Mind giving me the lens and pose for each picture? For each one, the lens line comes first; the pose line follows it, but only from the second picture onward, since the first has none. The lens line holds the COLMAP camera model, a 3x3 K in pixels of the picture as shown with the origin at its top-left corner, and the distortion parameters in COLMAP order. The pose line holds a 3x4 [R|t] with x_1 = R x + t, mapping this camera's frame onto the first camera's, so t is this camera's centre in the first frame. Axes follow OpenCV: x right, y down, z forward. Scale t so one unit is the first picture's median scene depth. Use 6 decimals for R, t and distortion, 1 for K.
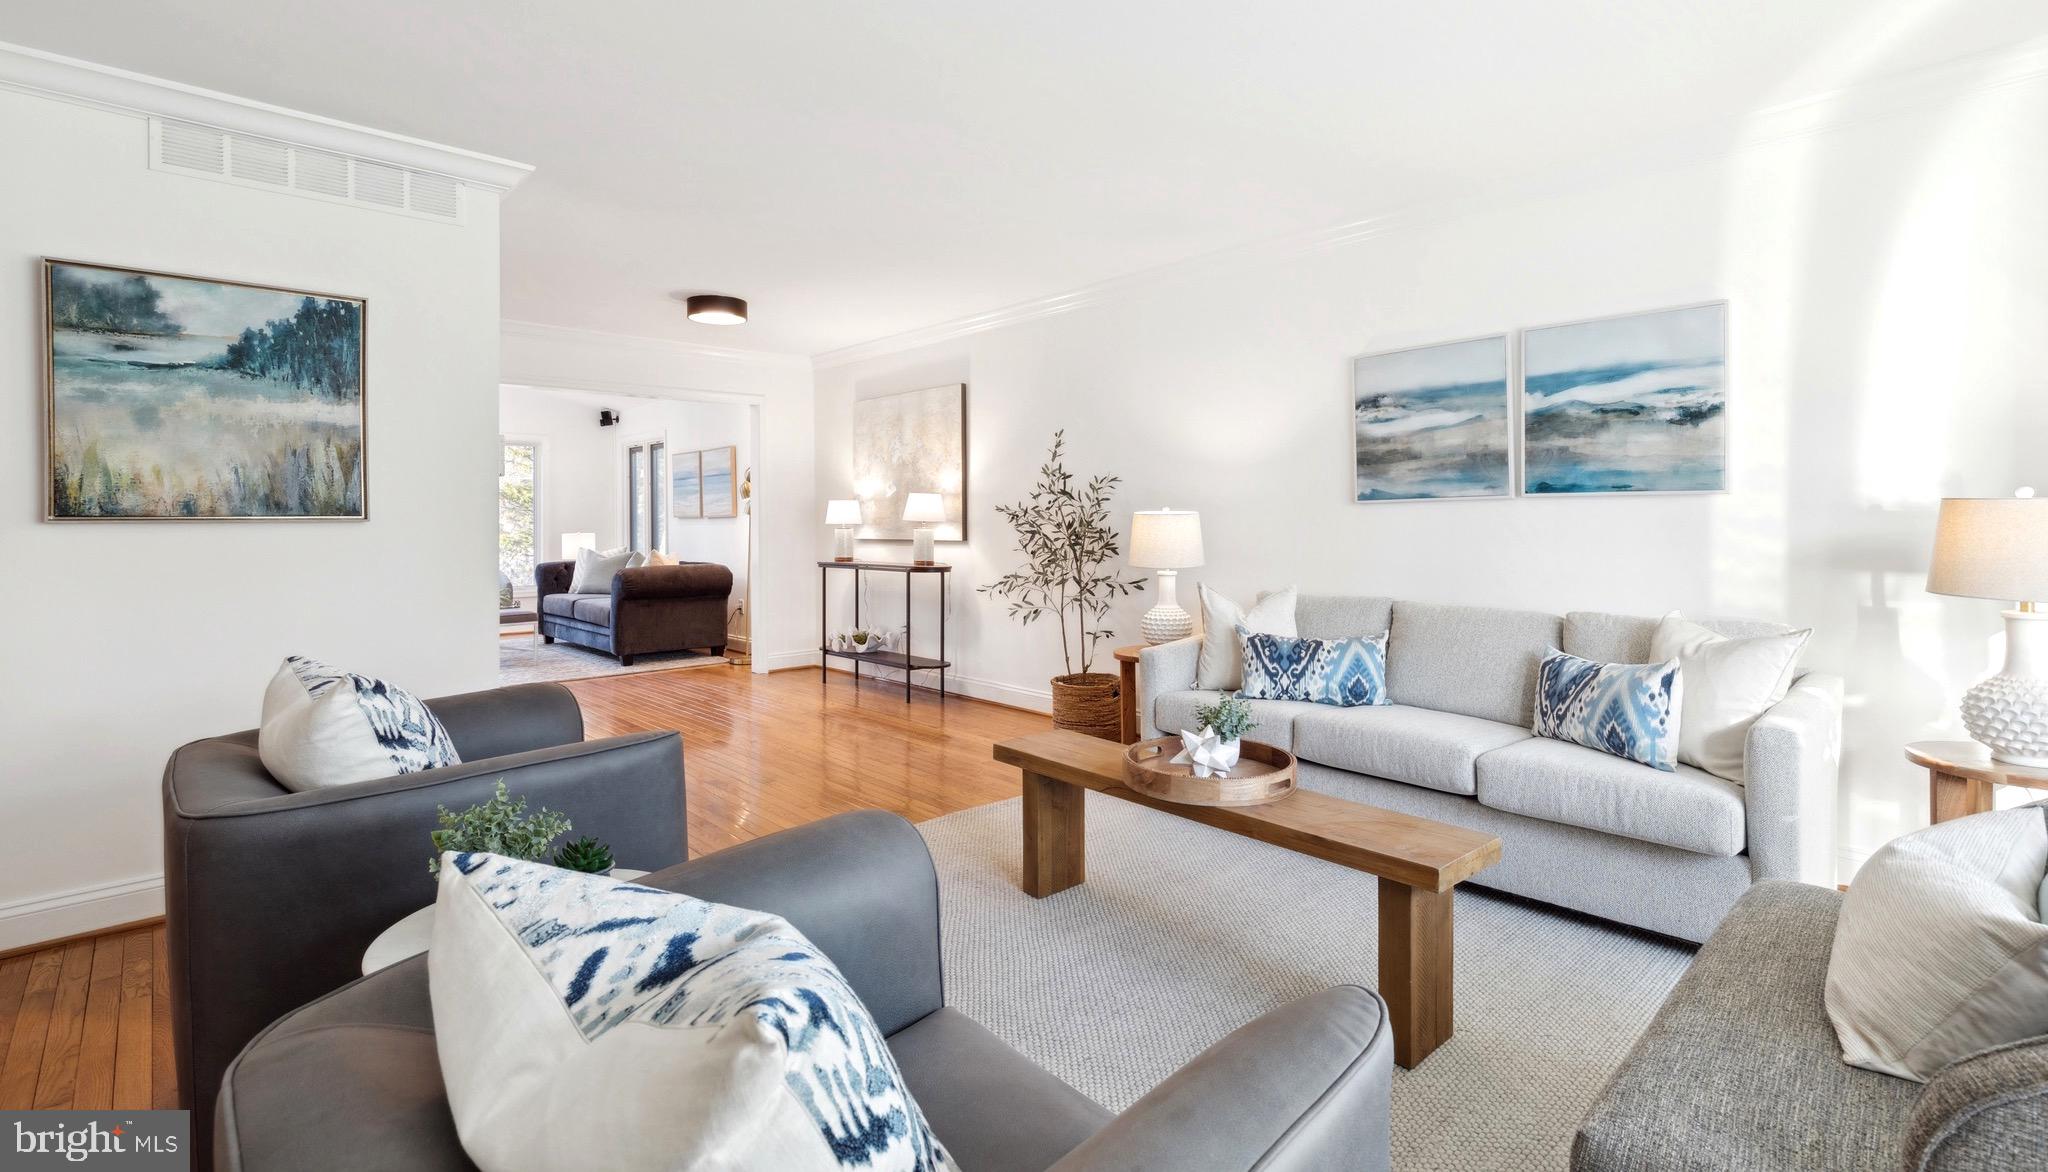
lens RADIAL K [[929.1, 0, 1033.2], [0, 929.1, 518.7], [0, 0, 1]] dist [0.000610, 0.000397]
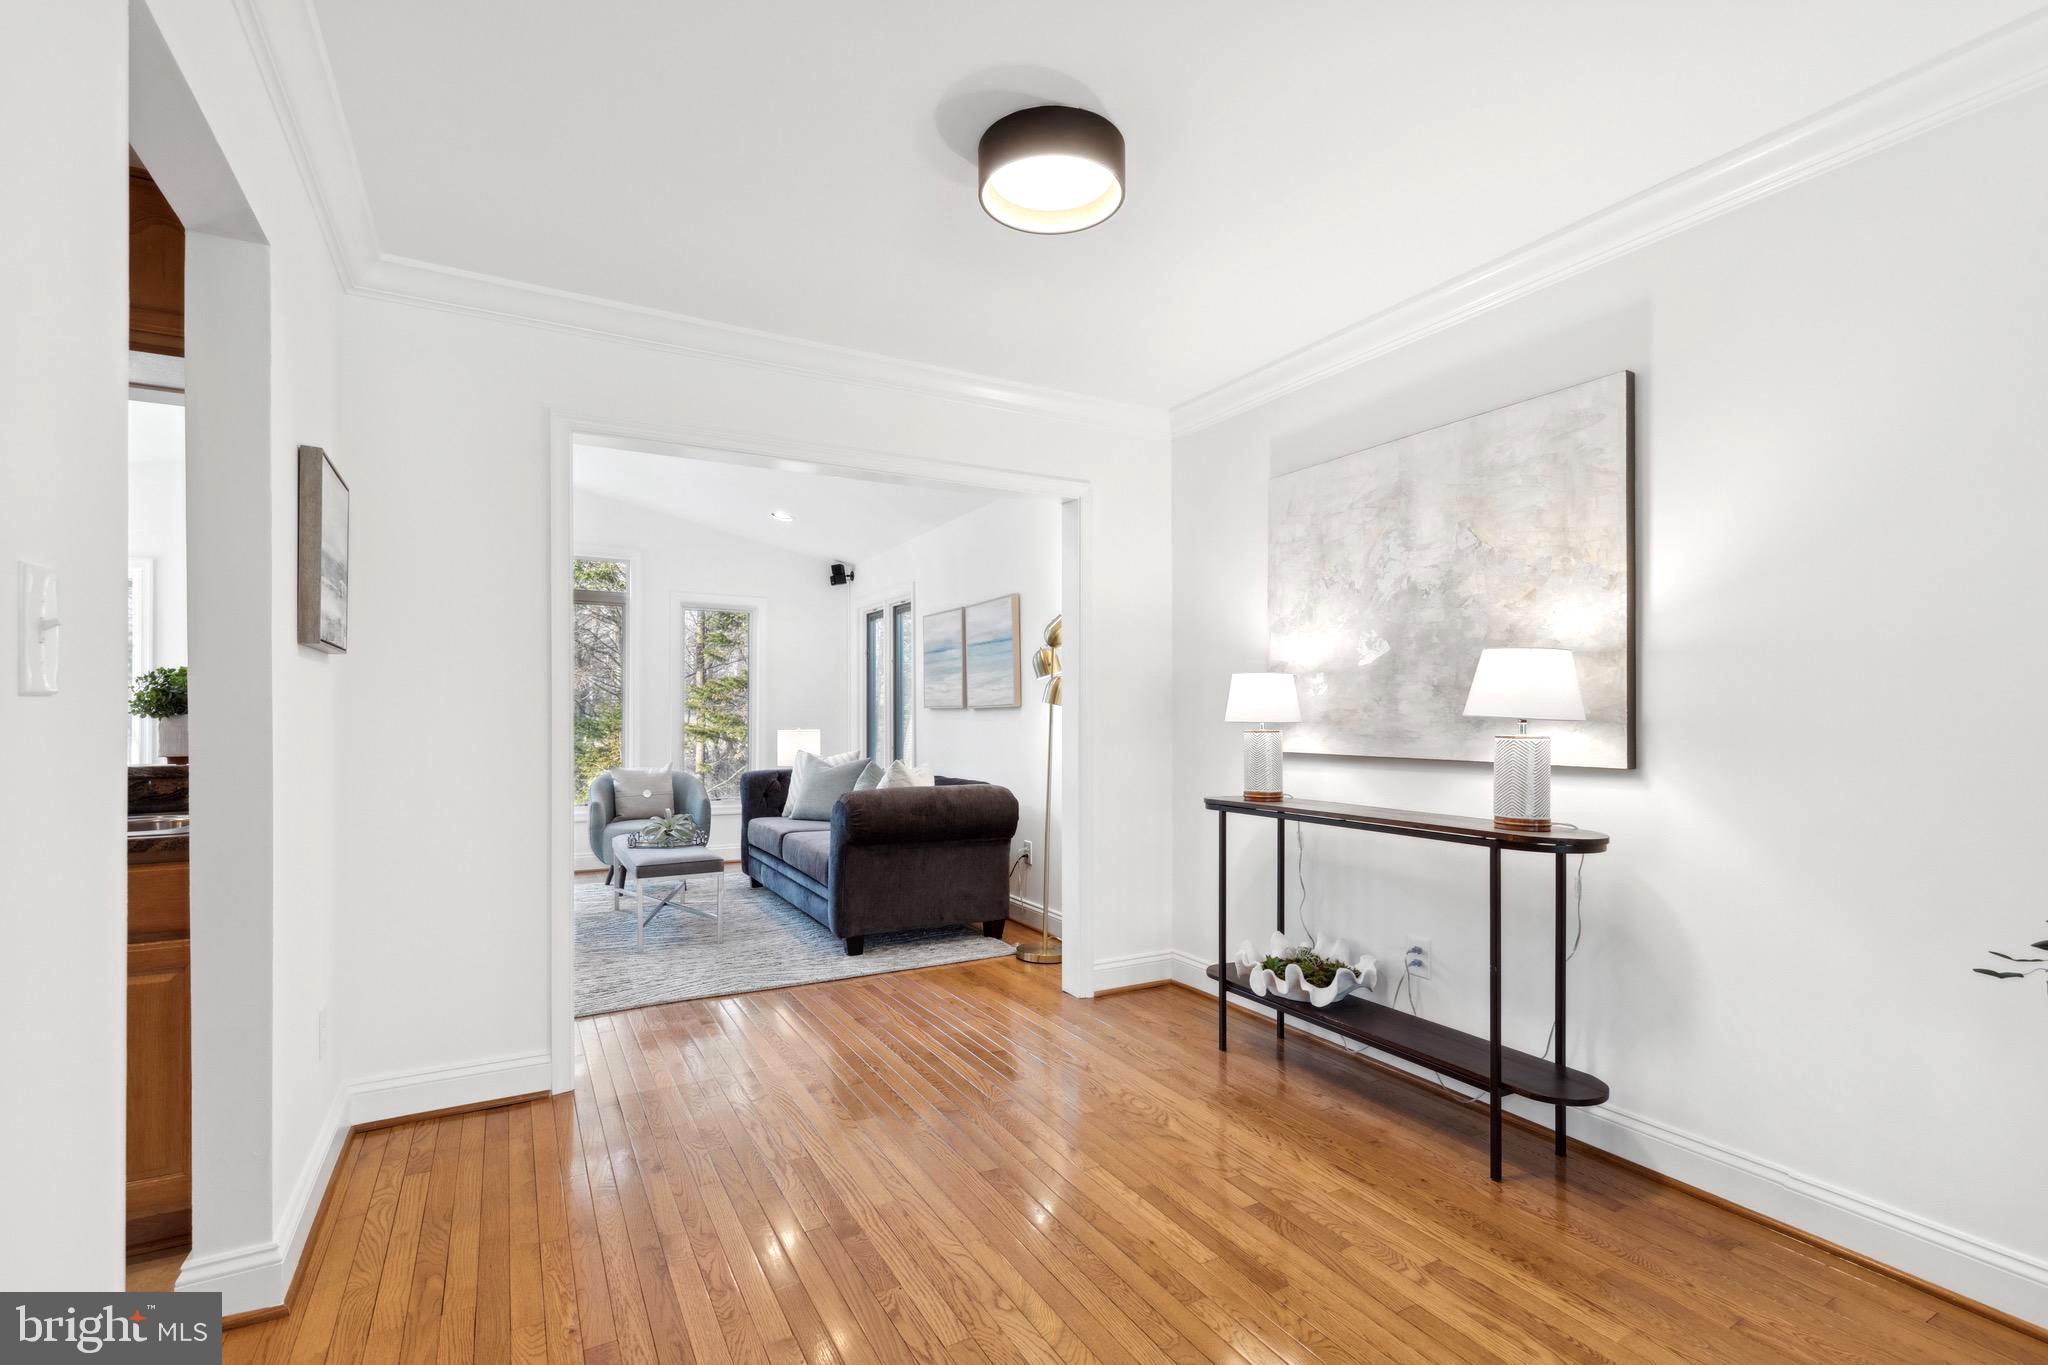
lens RADIAL K [[930.7, 0, 1036.2], [0, 930.7, 704.0], [0, 0, 1]] dist [0.002078, -0.000628]
pose [[0.971371, 0.003663, -0.237541, -0.381288], [-0.005627, 0.999955, -0.007591, 0.000997], [0.237503, 0.008710, 0.971348, 0.935415]]
